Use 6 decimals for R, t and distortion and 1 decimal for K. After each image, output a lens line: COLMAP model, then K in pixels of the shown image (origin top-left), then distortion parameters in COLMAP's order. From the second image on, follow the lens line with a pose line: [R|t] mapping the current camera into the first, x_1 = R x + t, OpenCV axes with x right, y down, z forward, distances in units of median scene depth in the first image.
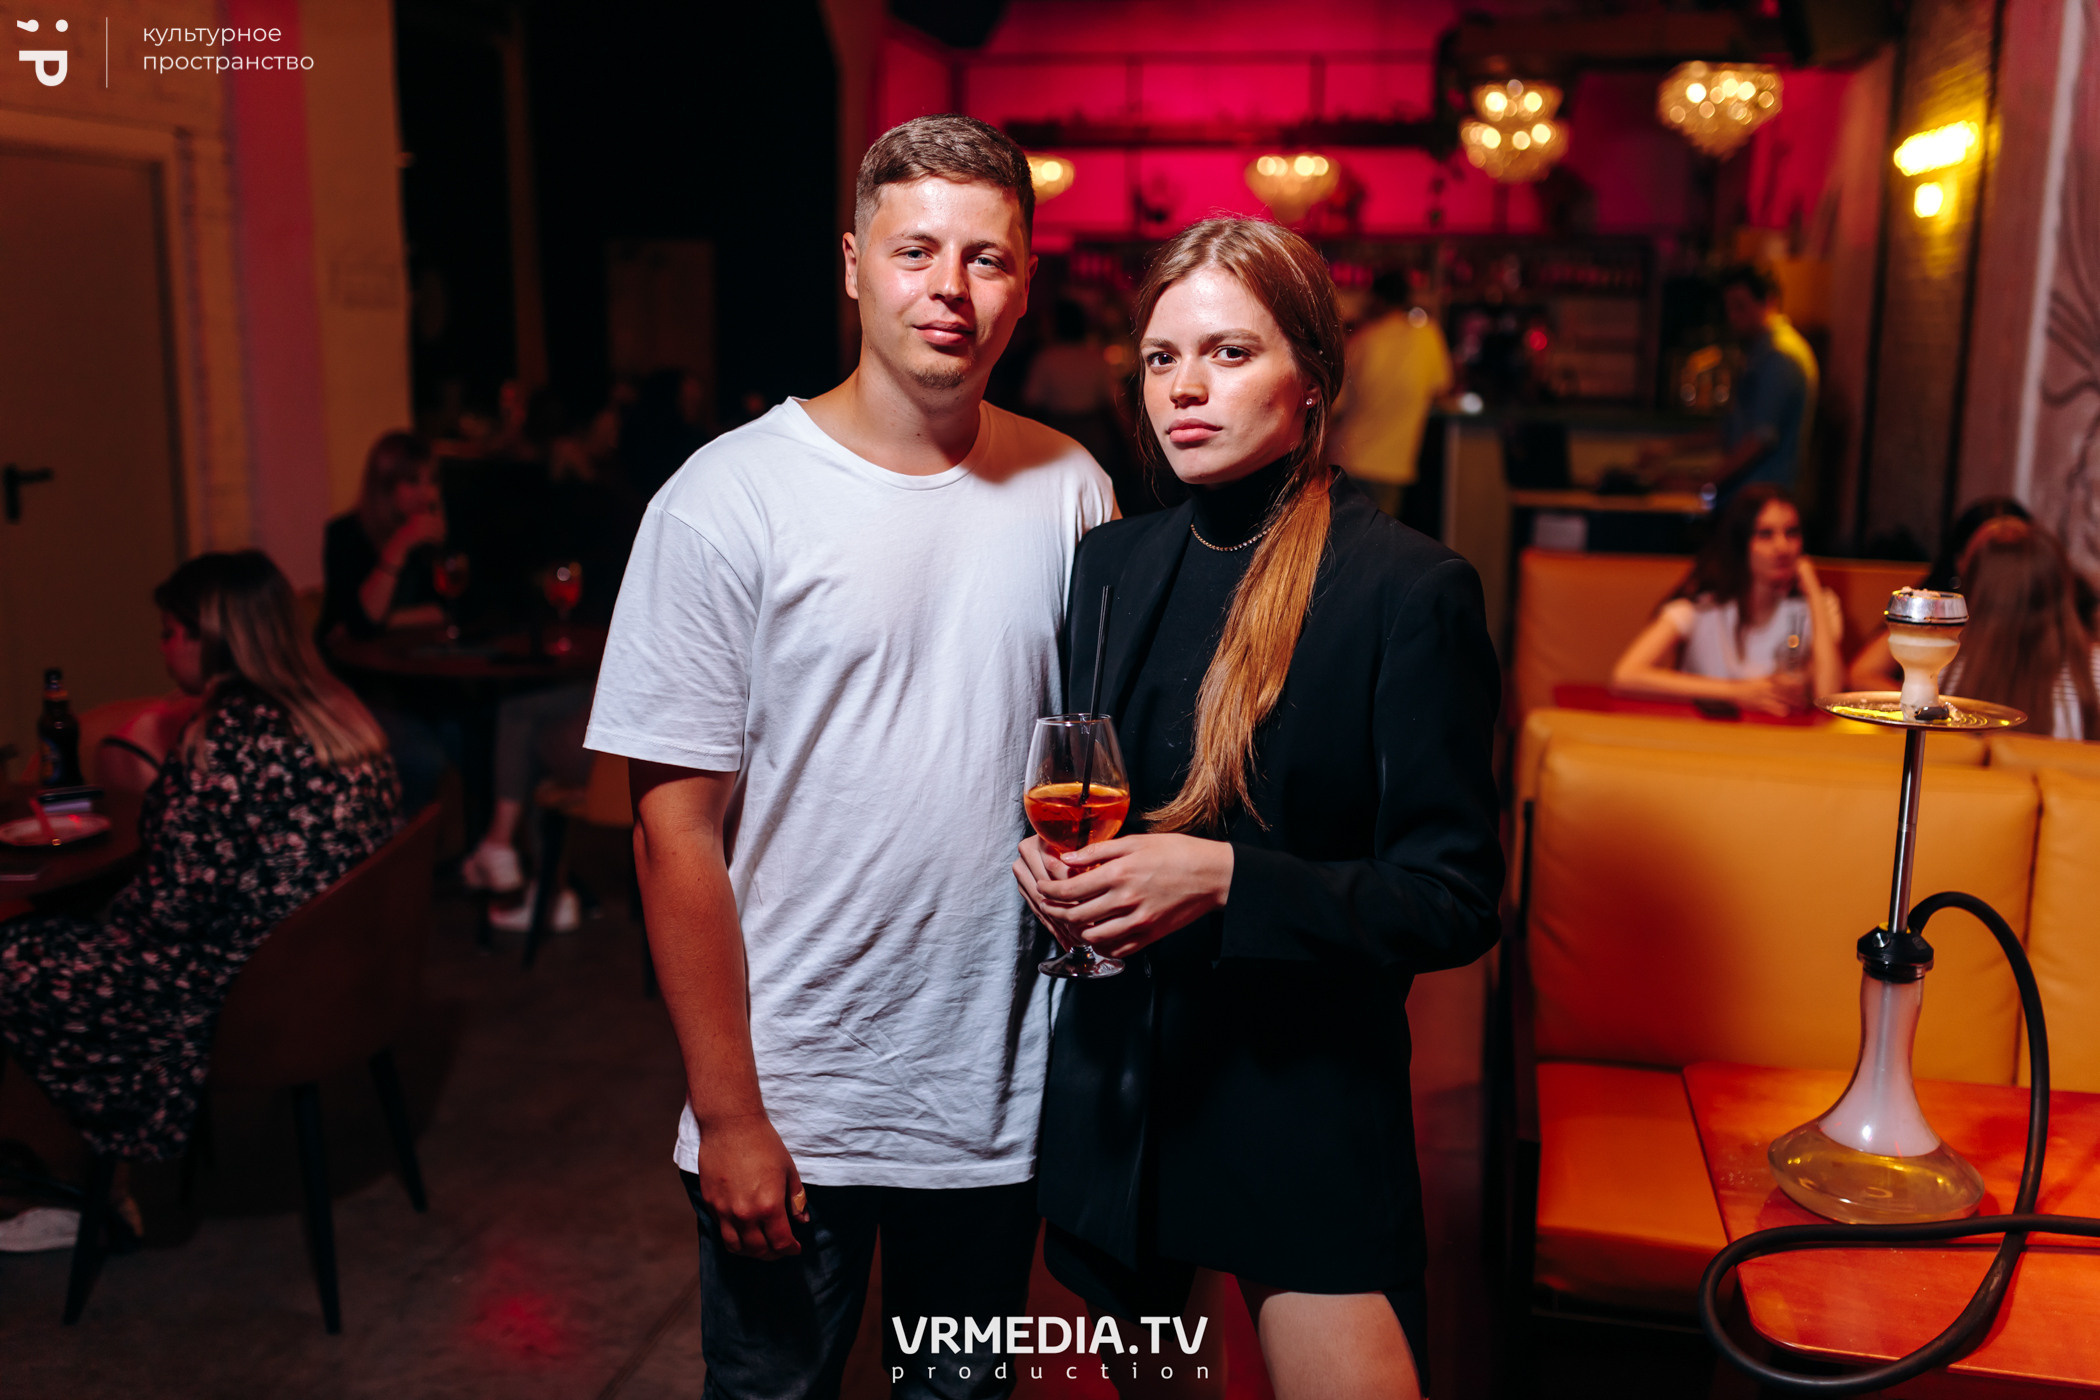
lens RADIAL K [[1992.7, 0, 1056.4], [0, 1992.7, 690.7], [0, 0, 1]] dist [-0.005751, 0.007112]
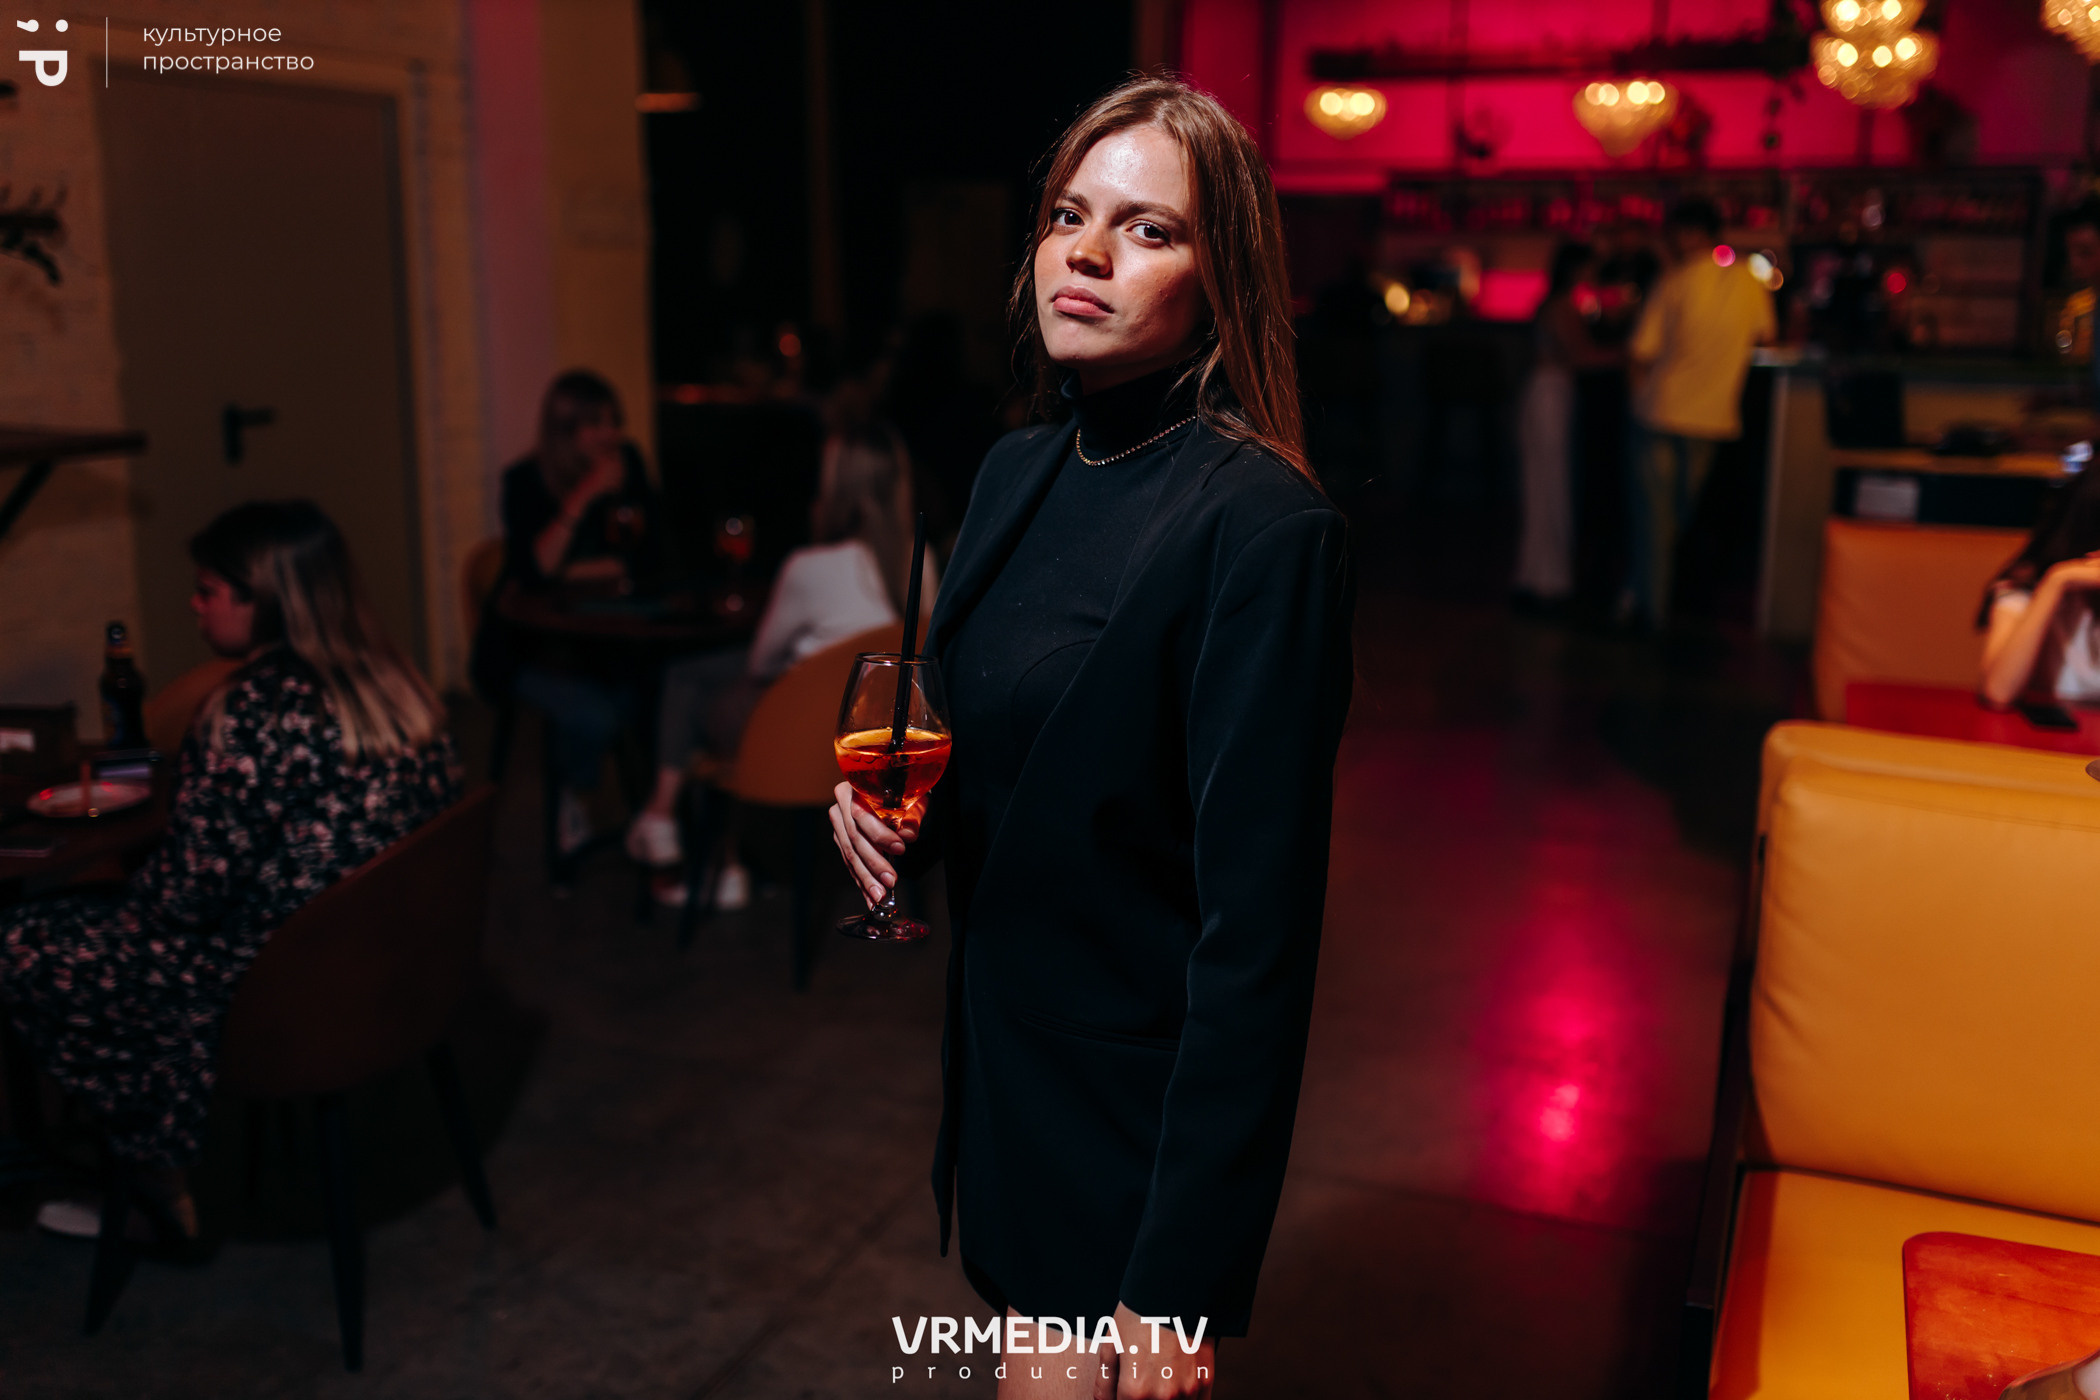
lens RADIAL K [[1992.7, 0, 1056.4], [0, 1992.7, 690.7], [0, 0, 1]] dist [-0.005751, 0.007112]
pose [[0.985284, 0.031357, -0.168025, 0.084651], [-0.027364, 0.999287, 0.026032, -0.015519], [0.168721, -0.021051, 0.985439, 0.156854]]
